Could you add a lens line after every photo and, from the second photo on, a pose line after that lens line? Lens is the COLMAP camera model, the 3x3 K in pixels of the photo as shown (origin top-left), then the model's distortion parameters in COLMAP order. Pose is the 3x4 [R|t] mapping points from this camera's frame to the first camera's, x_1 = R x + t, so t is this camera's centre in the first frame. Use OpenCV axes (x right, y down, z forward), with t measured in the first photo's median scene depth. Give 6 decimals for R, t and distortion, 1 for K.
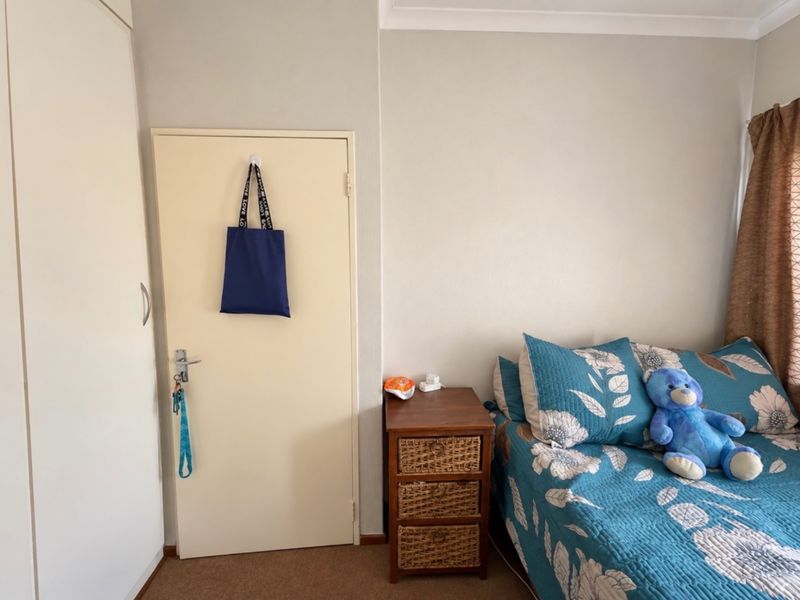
lens RADIAL K [[343.4, 0, 400.0], [0, 343.4, 300.0], [0, 0, 1]] dist [-0.000132, -0.000065]
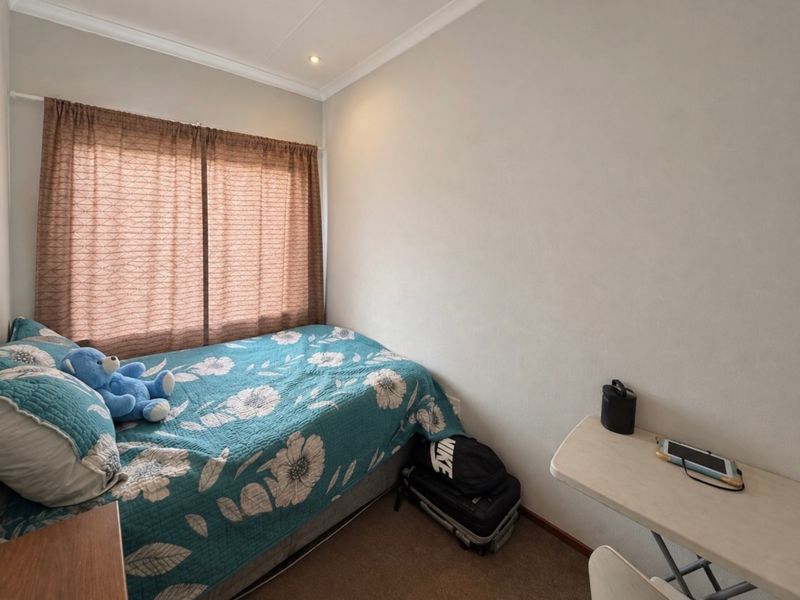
lens RADIAL K [[319.7, 0, 400.0], [0, 319.7, 300.0], [0, 0, 1]] dist [0.000370, 0.000051]
pose [[-0.656871, -0.135659, 0.741699, -0.490796], [0.092853, 0.961641, 0.258120, -0.098069], [-0.748264, 0.238420, -0.619077, 0.981615]]
